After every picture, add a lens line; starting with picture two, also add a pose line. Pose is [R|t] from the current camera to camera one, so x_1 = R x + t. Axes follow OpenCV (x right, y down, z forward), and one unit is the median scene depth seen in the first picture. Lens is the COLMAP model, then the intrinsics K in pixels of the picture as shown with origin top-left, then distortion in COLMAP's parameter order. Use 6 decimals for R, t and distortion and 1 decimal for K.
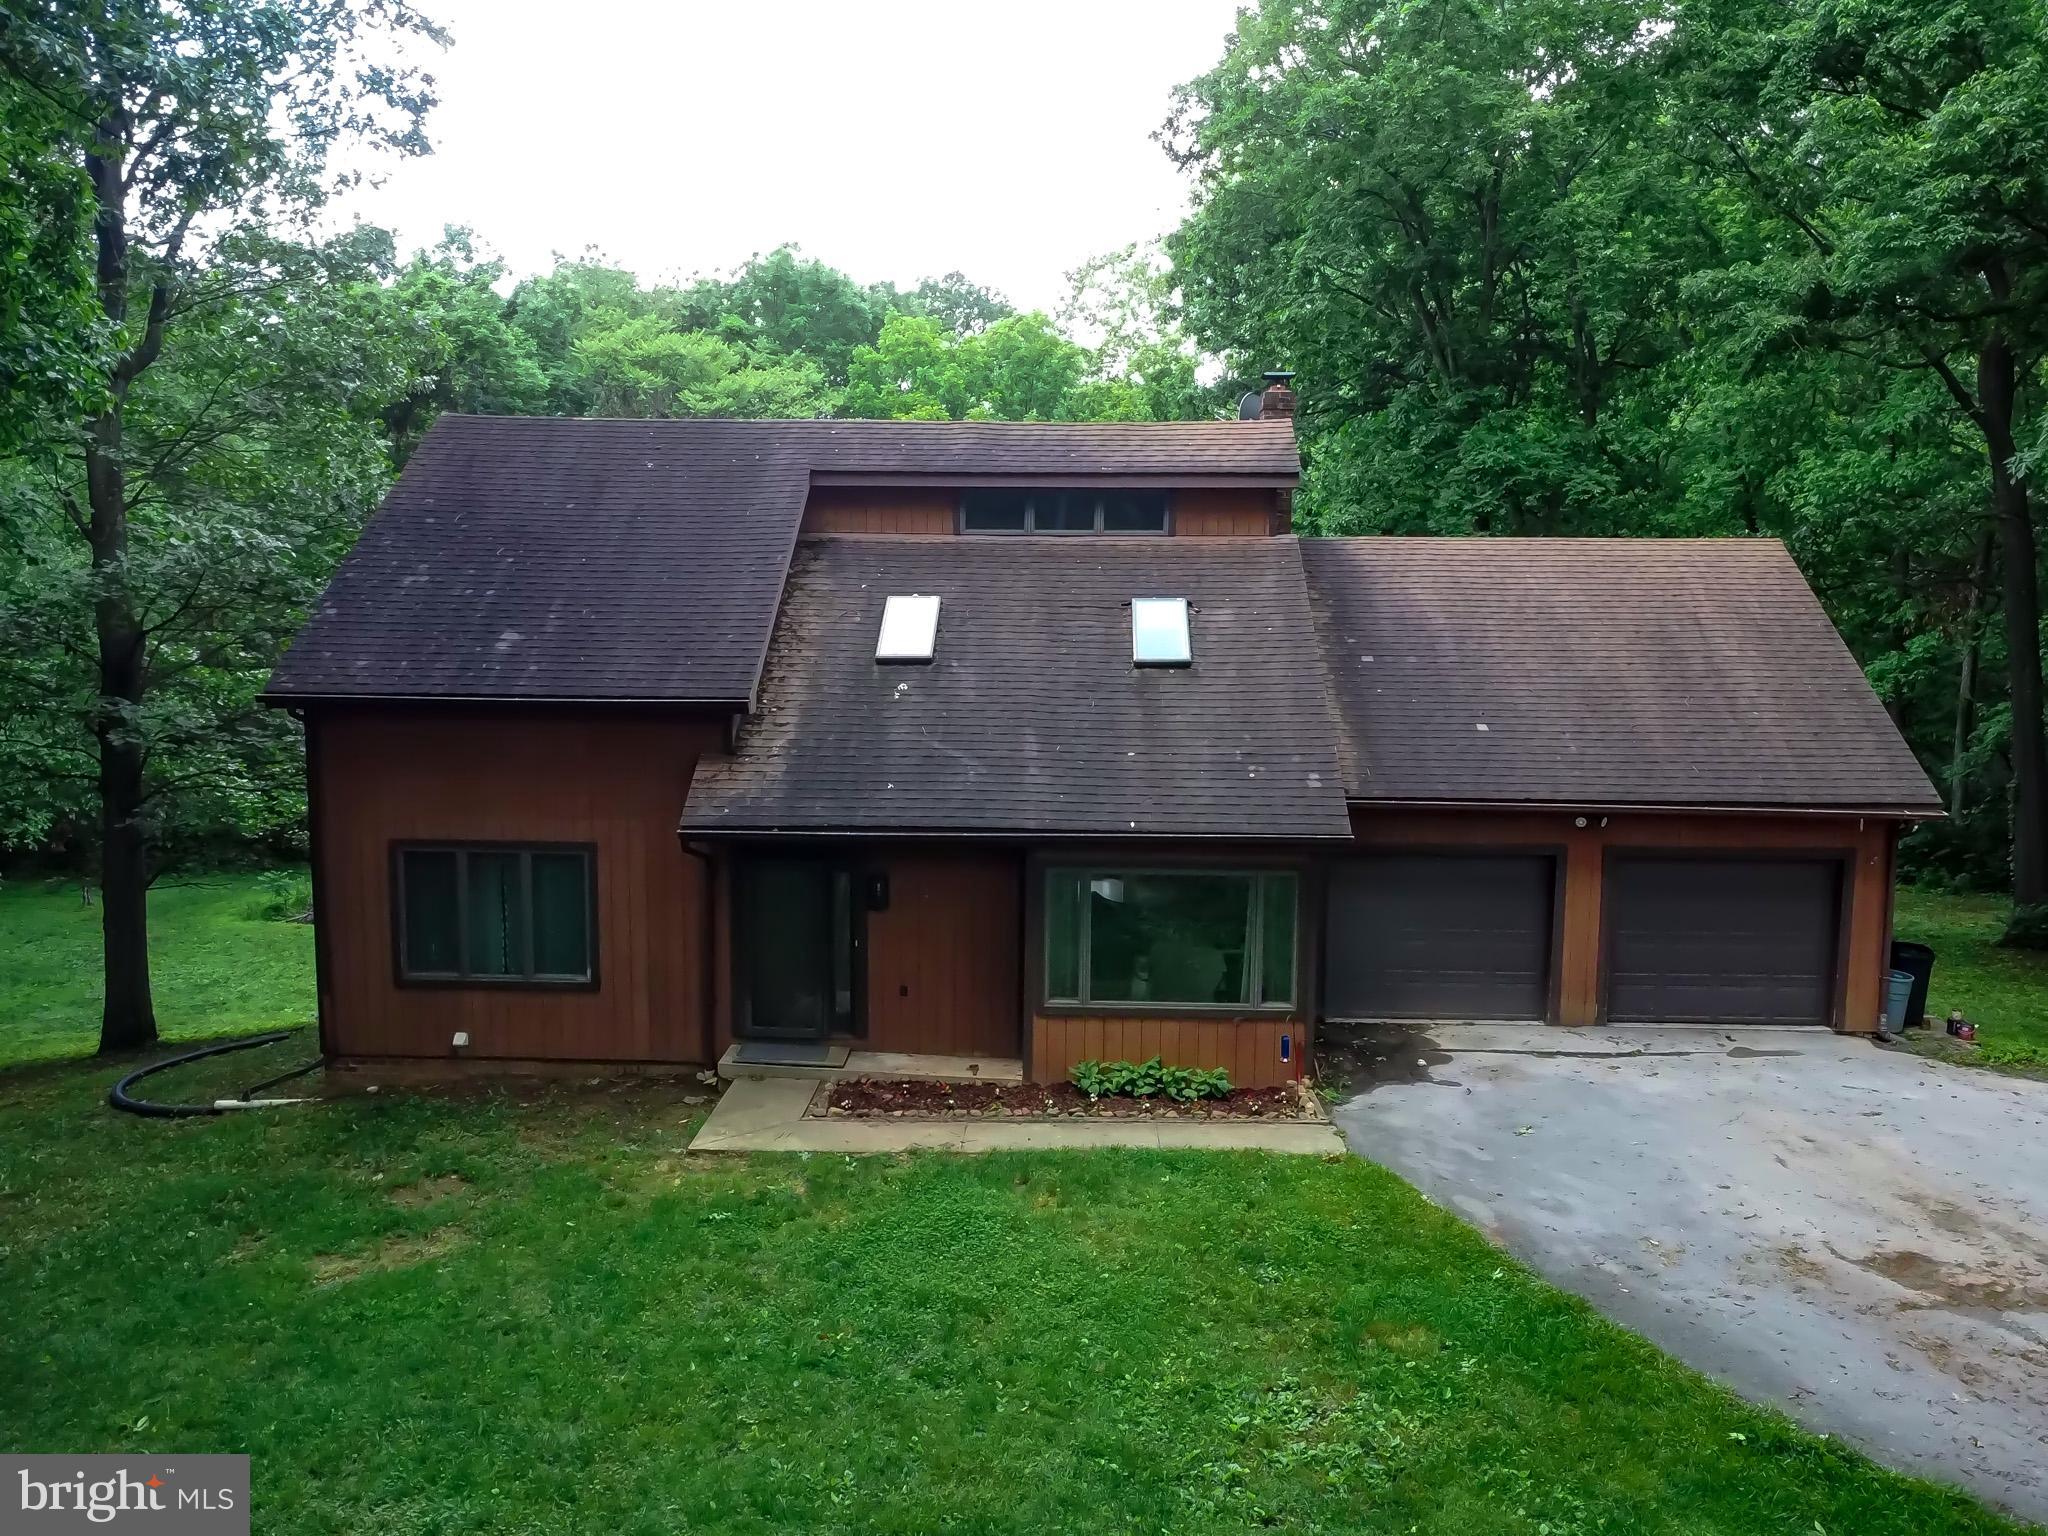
lens RADIAL K [[1520.8, 0, 1022.8], [0, 1520.8, 758.5], [0, 0, 1]] dist [0.004186, -0.007828]
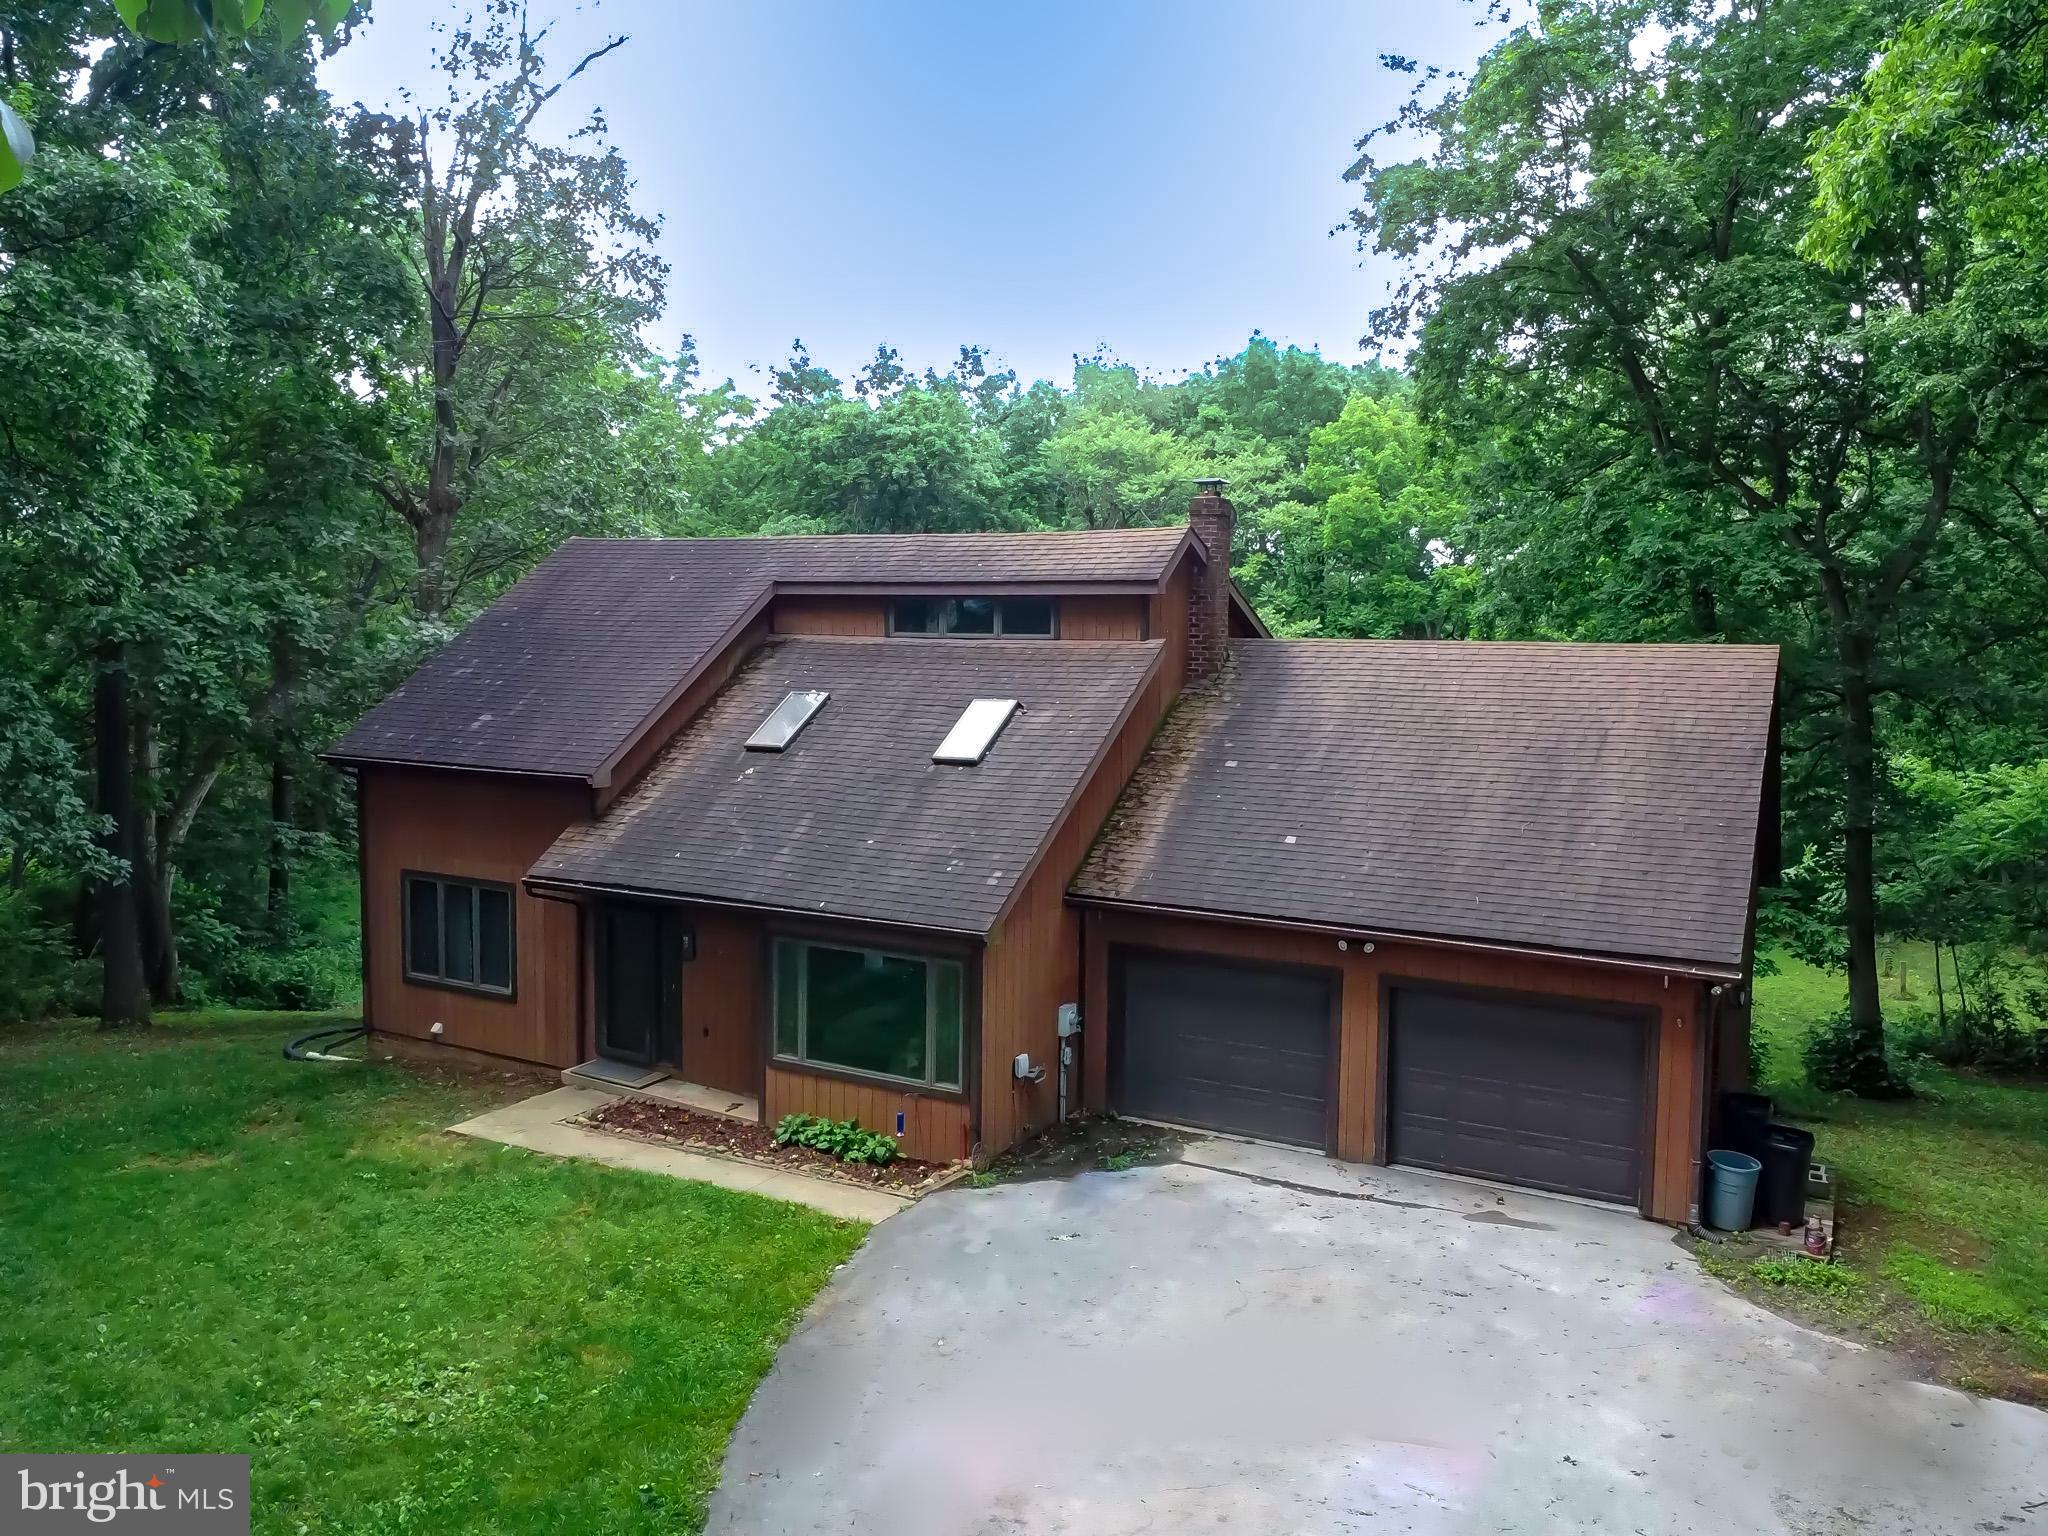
lens RADIAL K [[1520.8, 0, 1026.7], [0, 1520.8, 777.2], [0, 0, 1]] dist [0.004186, -0.007828]
pose [[0.892428, 0.047028, -0.448733, 0.655668], [-0.060948, 0.998003, -0.016620, -0.037889], [0.447055, 0.042182, 0.893511, 0.060426]]
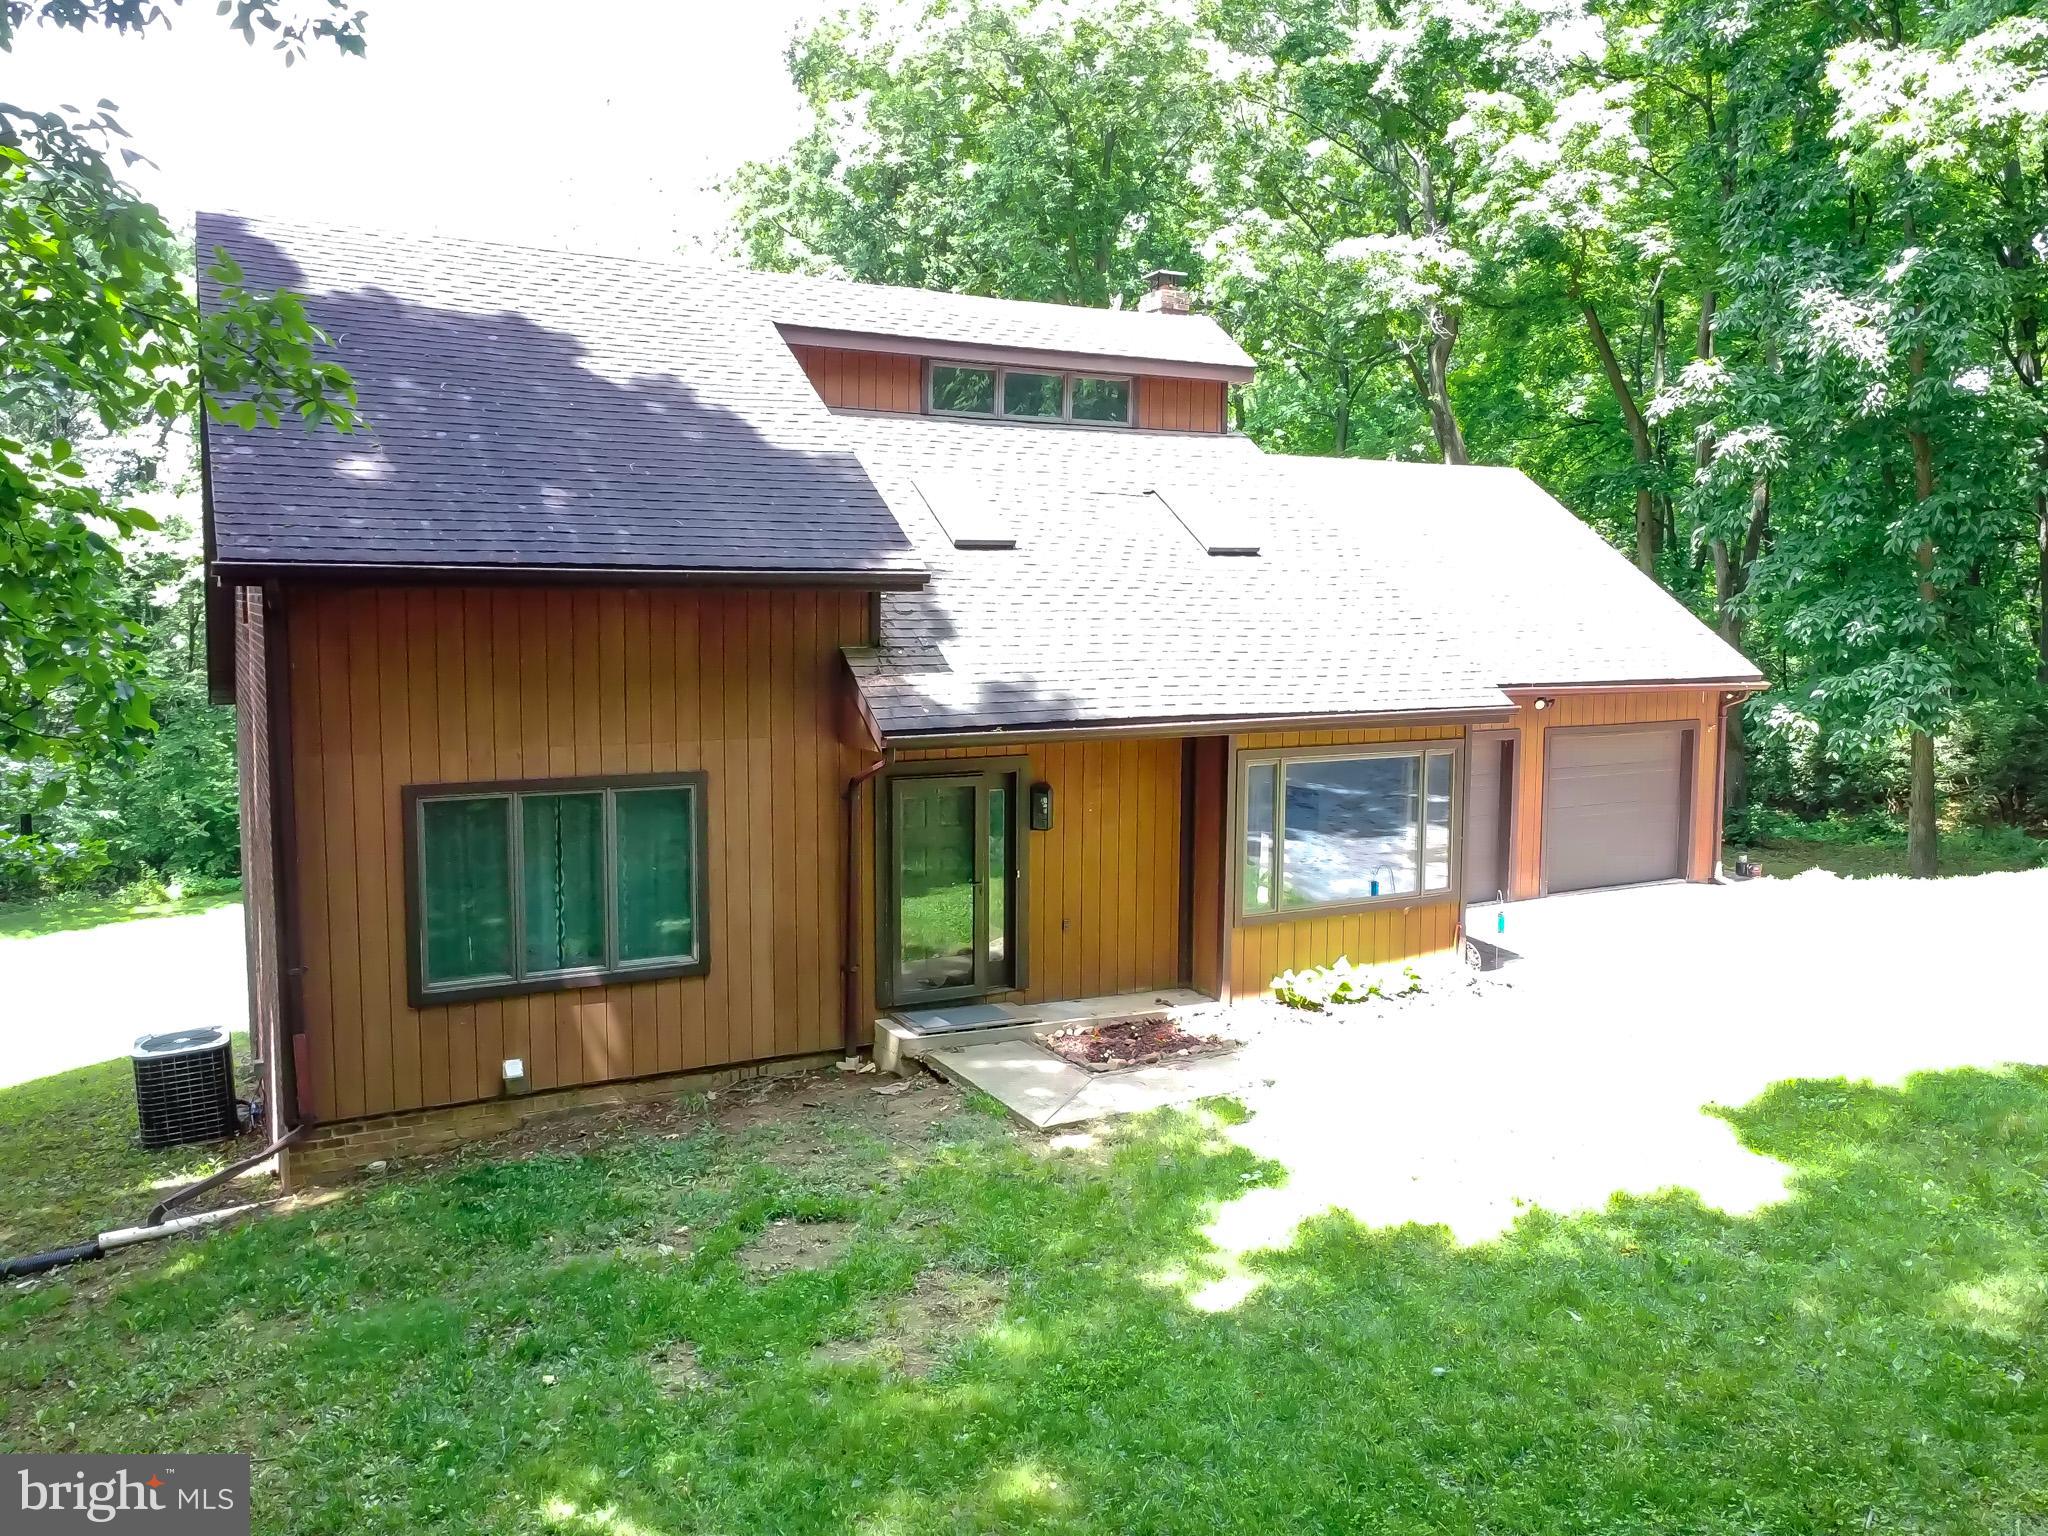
lens RADIAL K [[1520.8, 0, 1028.1], [0, 1520.8, 759.5], [0, 0, 1]] dist [0.004186, -0.007828]
pose [[0.860333, -0.057026, 0.506533, -0.517130], [0.064859, 0.997892, 0.002183, 0.058054], [-0.505590, 0.030975, 0.862218, 0.282521]]
